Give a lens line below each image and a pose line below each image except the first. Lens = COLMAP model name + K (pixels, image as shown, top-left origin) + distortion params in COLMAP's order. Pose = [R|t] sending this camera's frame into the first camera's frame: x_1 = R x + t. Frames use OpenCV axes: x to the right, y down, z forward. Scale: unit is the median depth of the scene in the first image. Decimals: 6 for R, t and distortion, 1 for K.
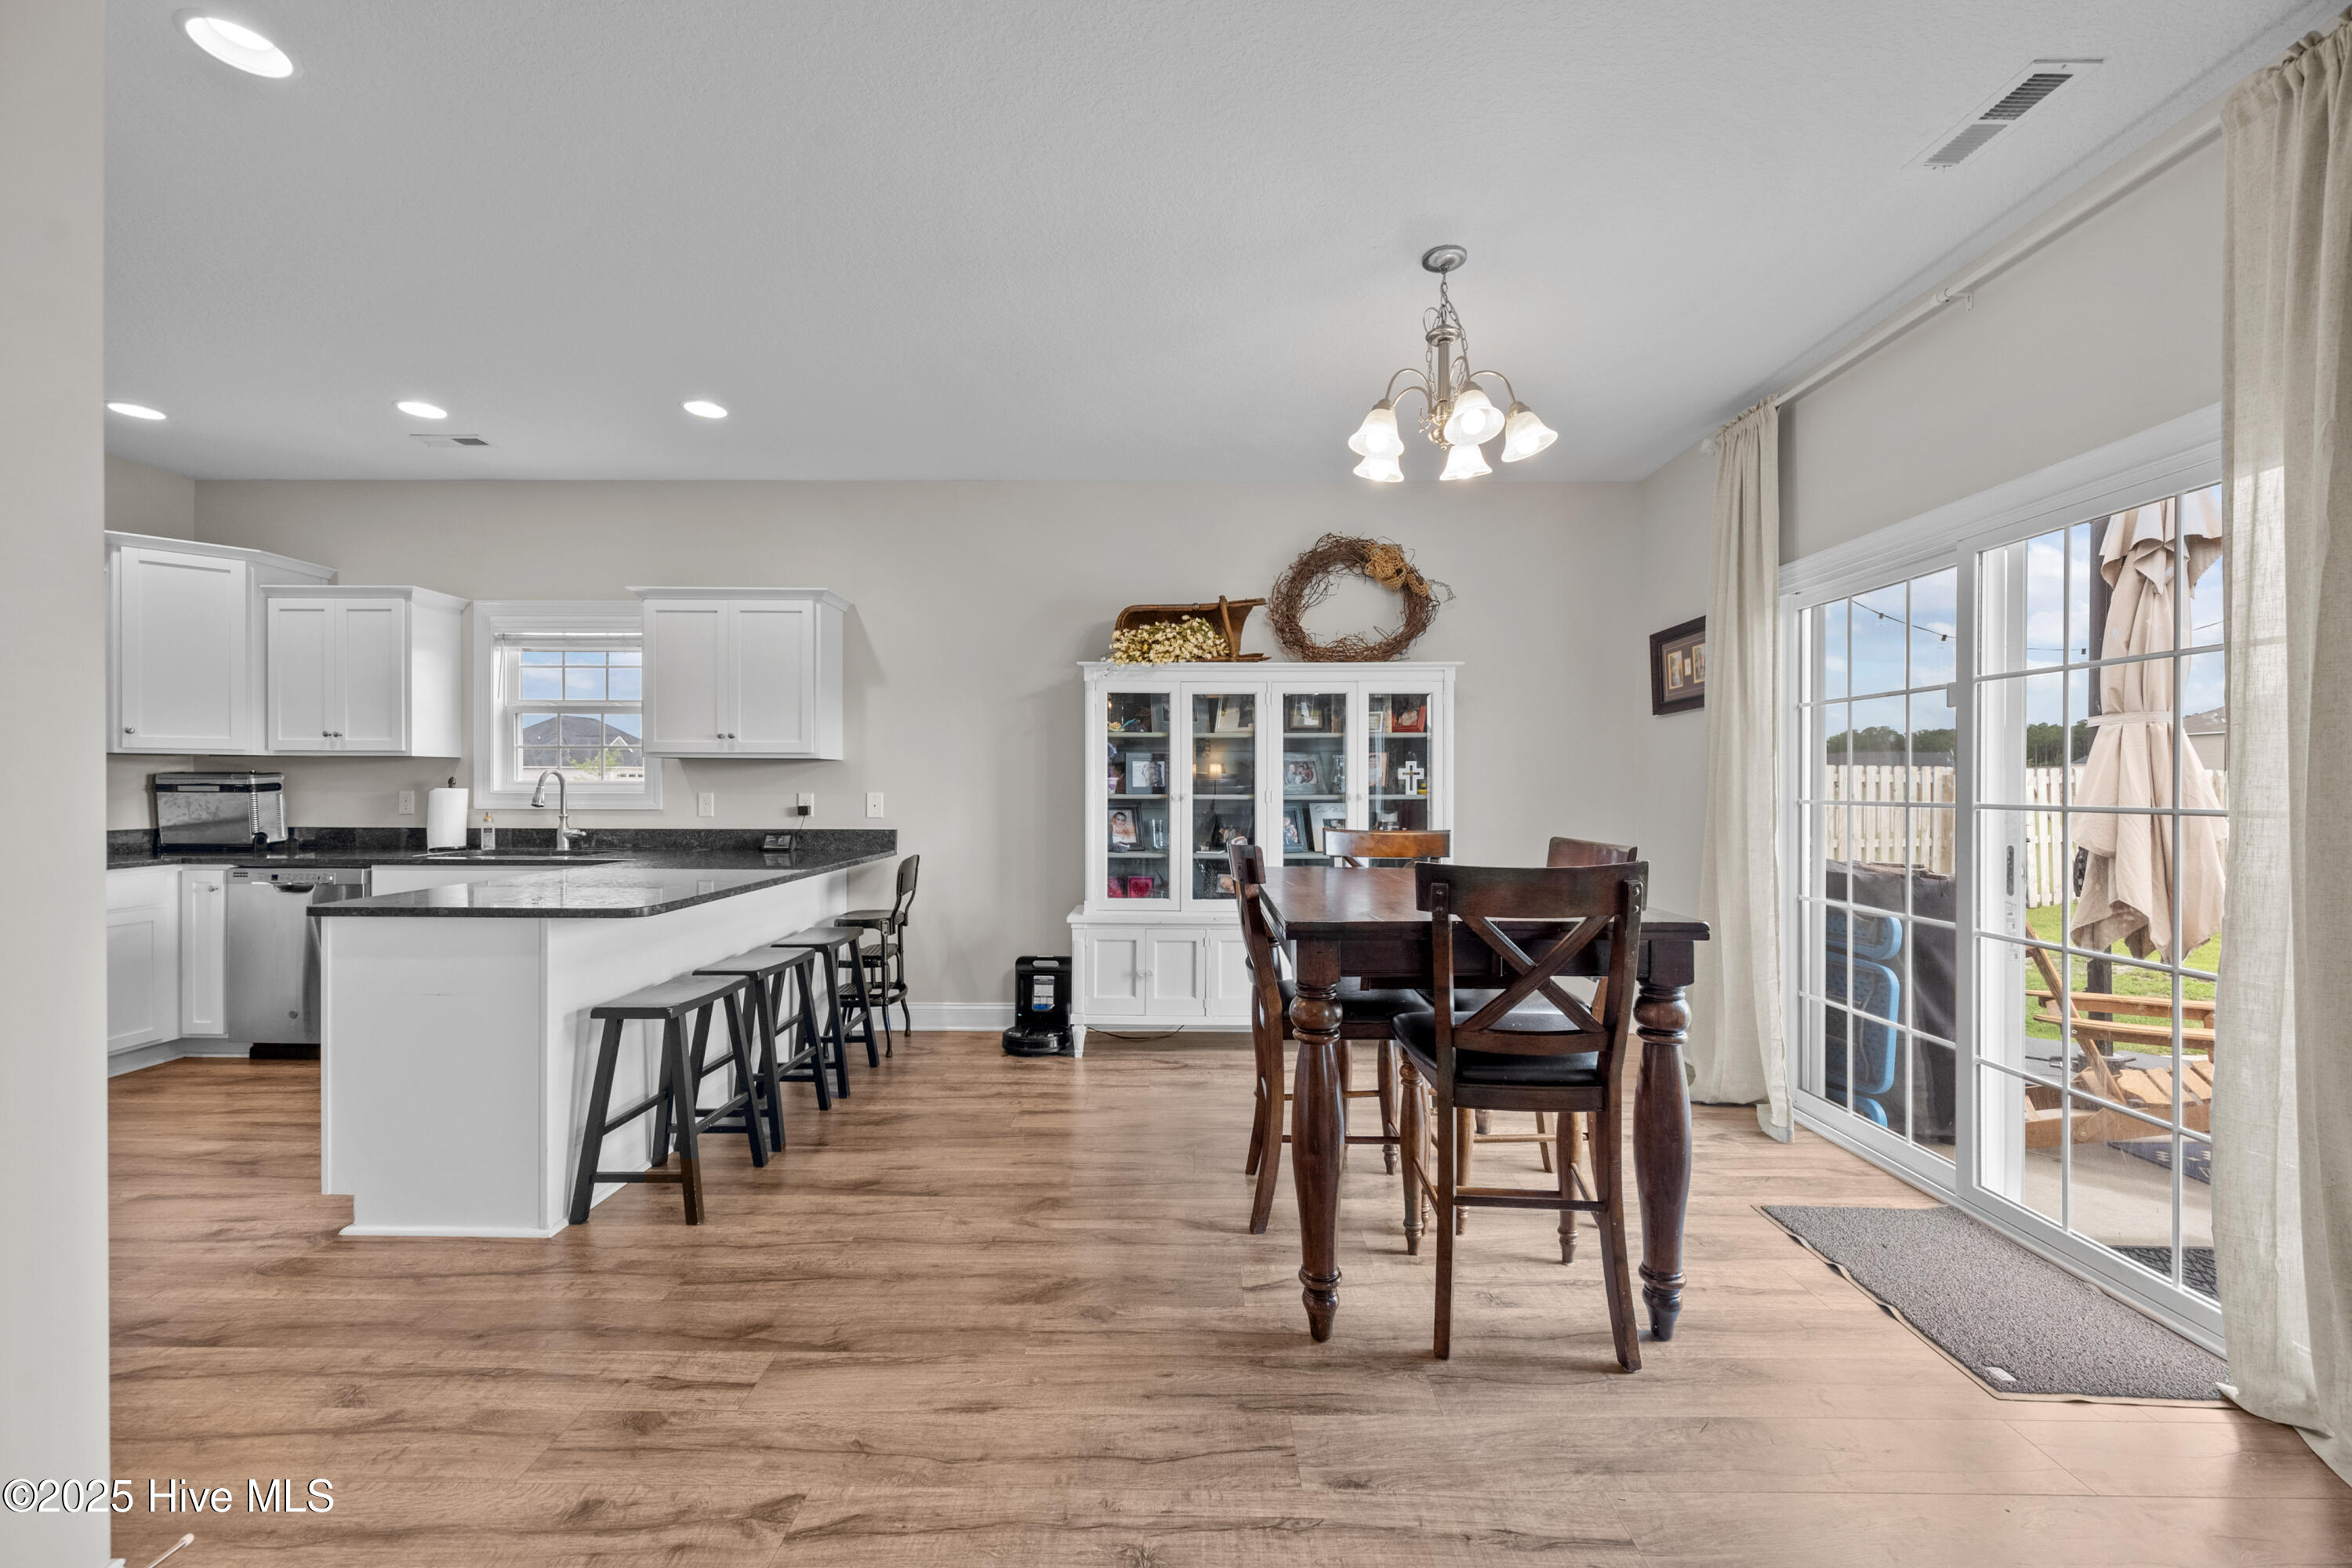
lens RADIAL K [[927.2, 0, 1180.4], [0, 927.2, 788.6], [0, 0, 1]] dist [0.000402, 0.000485]
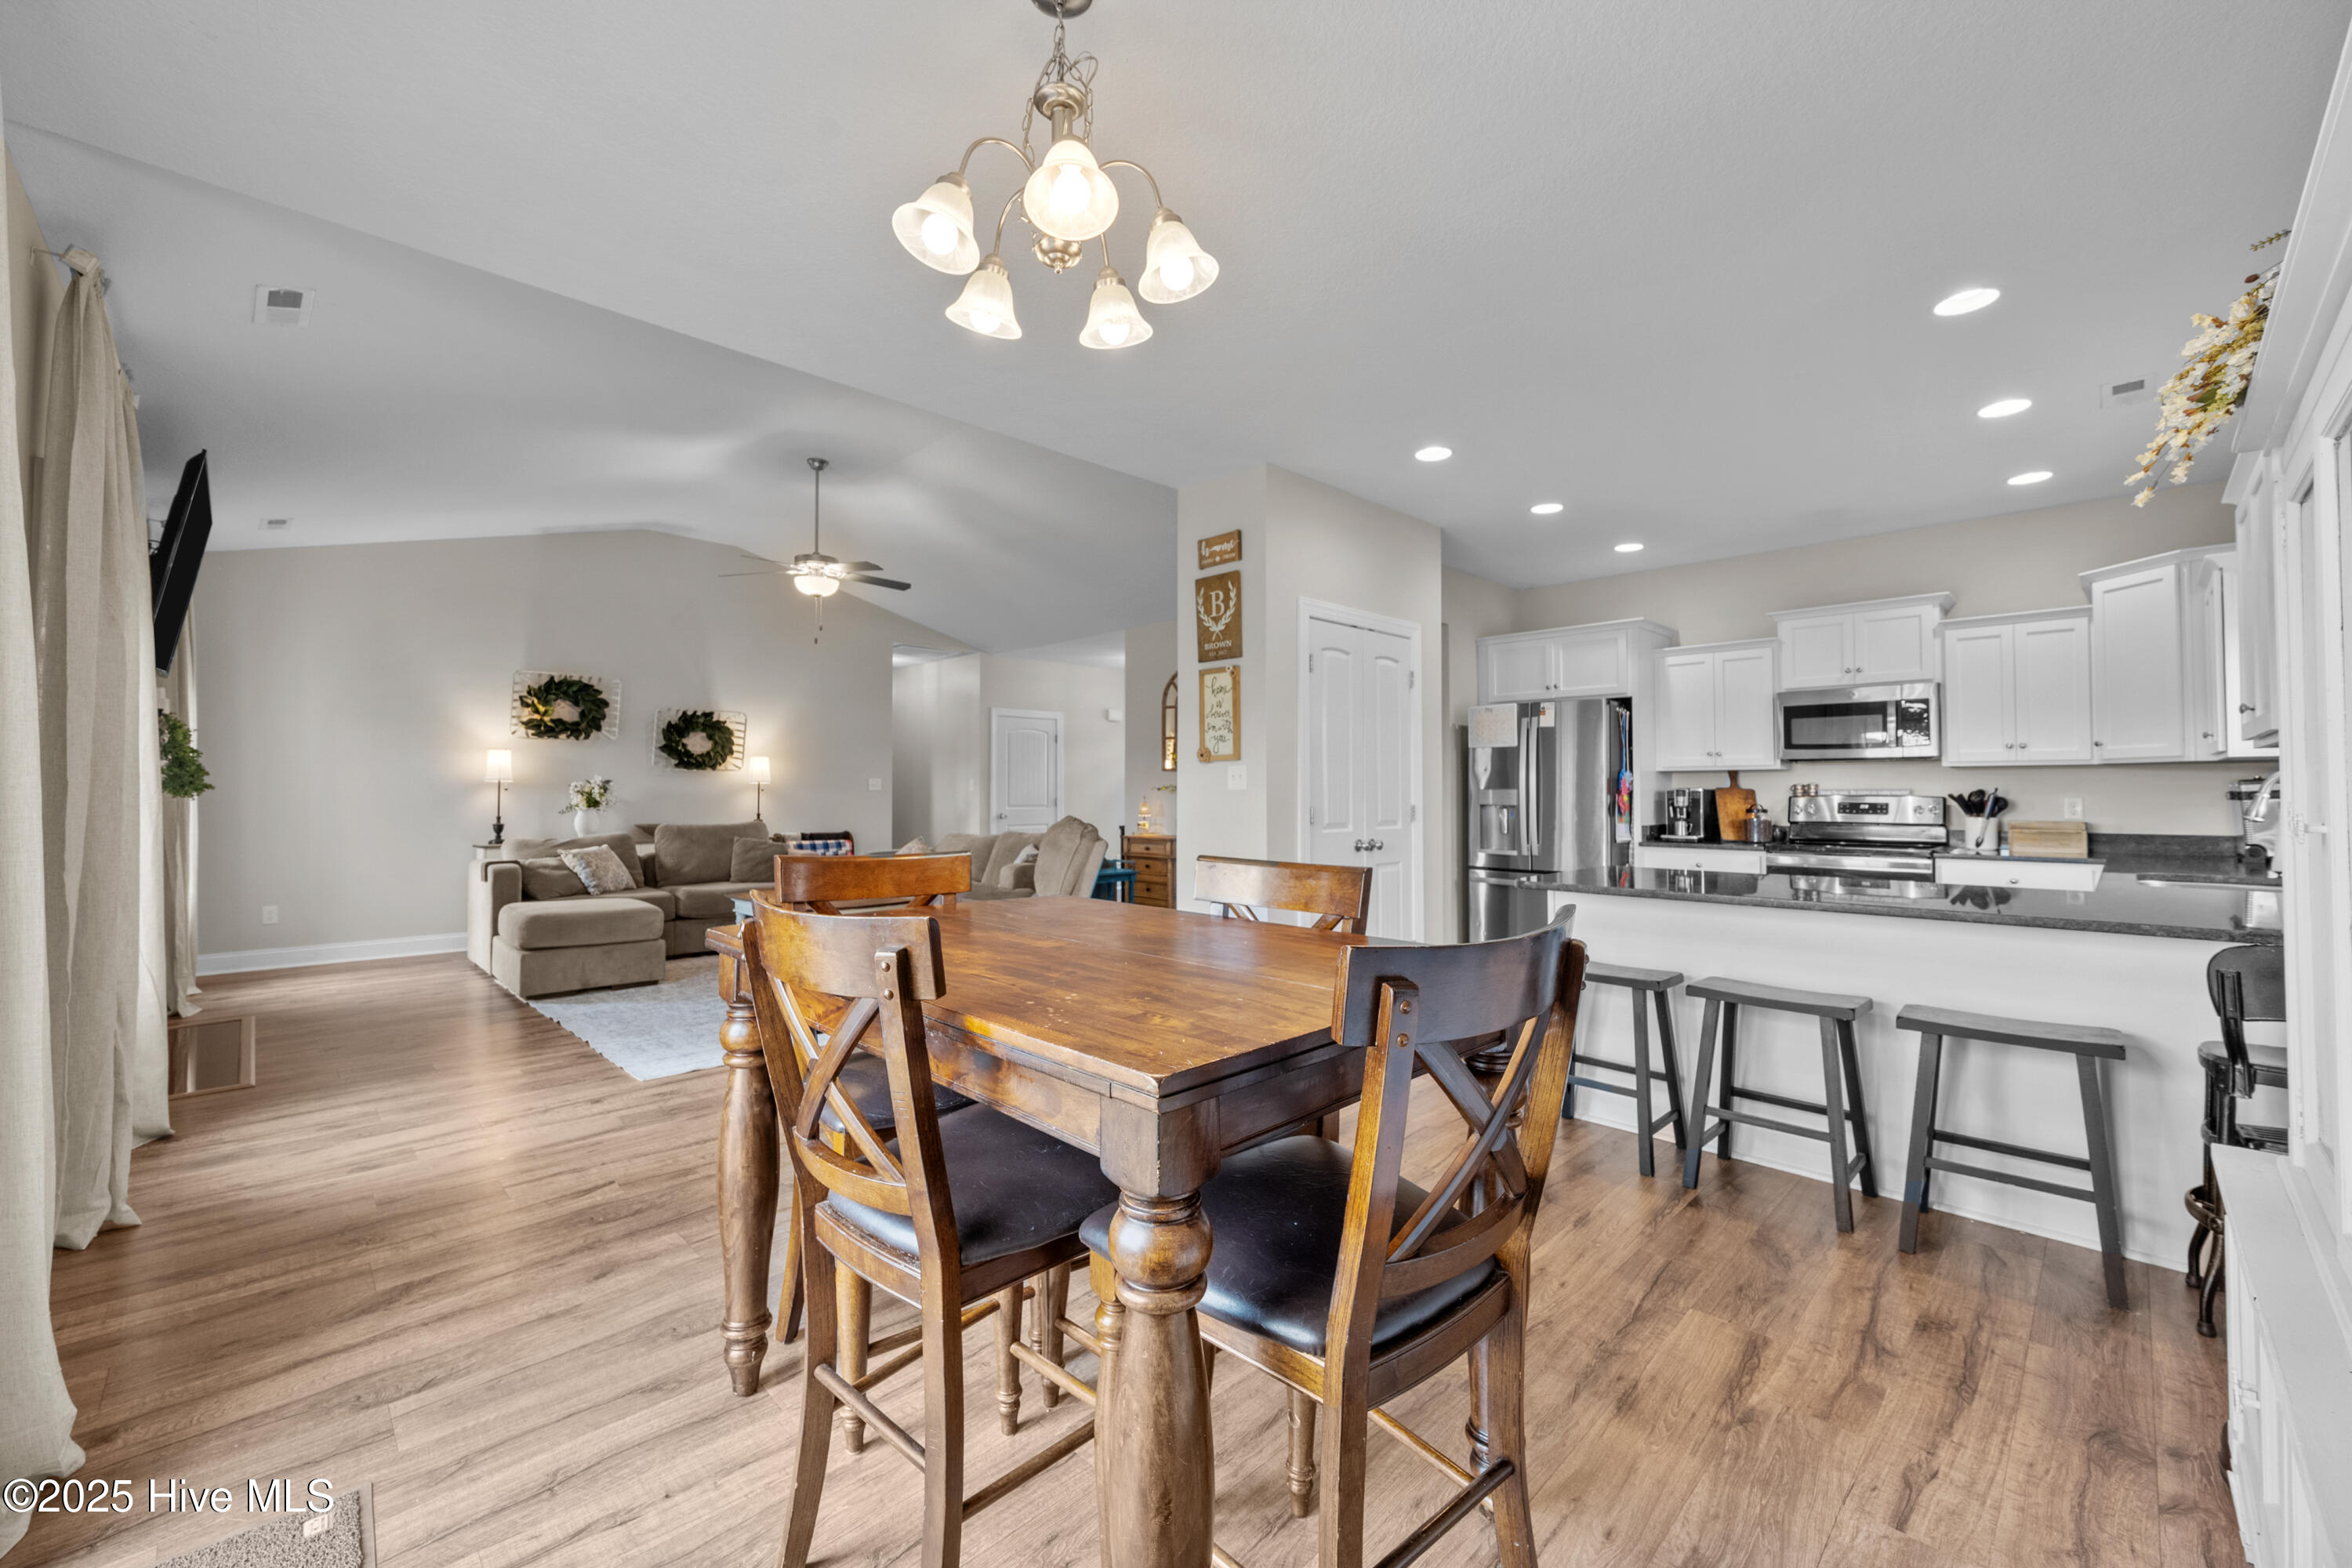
lens RADIAL K [[932.0, 0, 1184.9], [0, 932.0, 771.8], [0, 0, 1]] dist [-0.000414, -0.000075]
pose [[-0.704492, -0.018005, -0.709483, 0.421179], [-0.006035, 0.999794, -0.019380, -0.000338], [0.709686, -0.009371, -0.704456, 0.936801]]
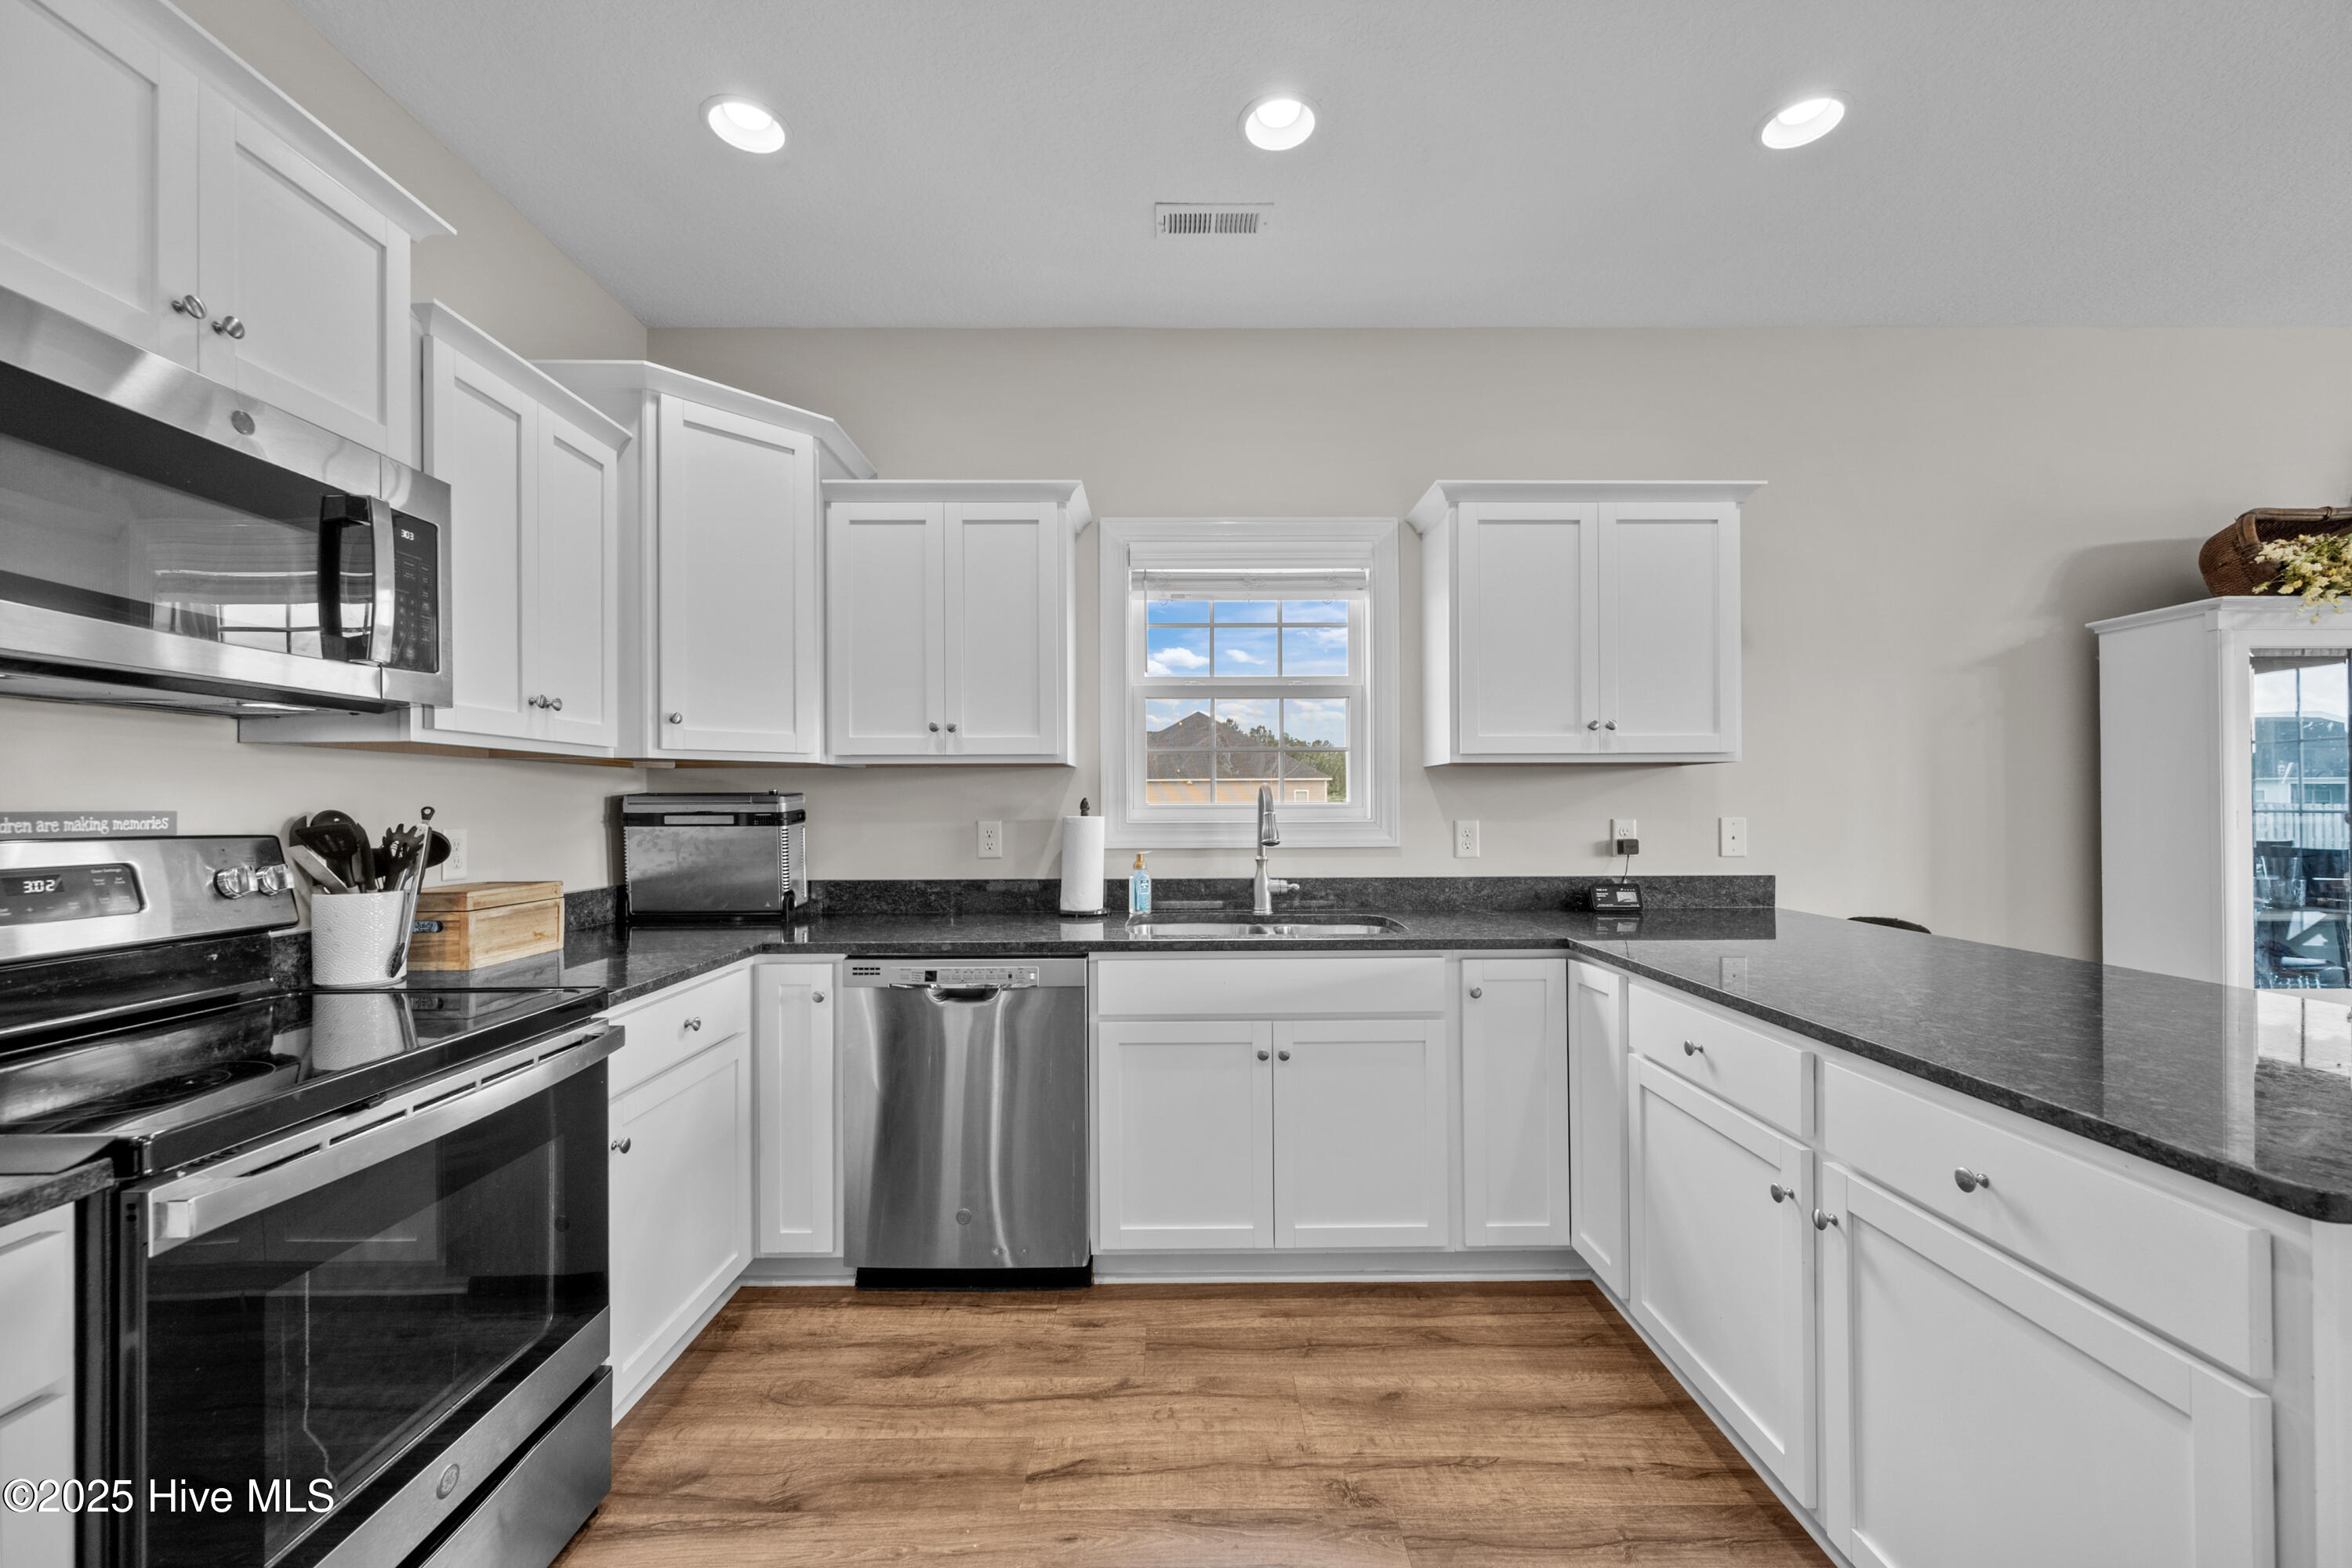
lens RADIAL K [[926.6, 0, 1185.1], [0, 926.6, 797.4], [0, 0, 1]] dist [0.001187, 0.000221]
pose [[0.999848, -0.007972, 0.015500, -0.771753], [0.008149, 0.999902, -0.011416, -0.005401], [-0.015407, 0.011540, 0.999815, 0.401483]]
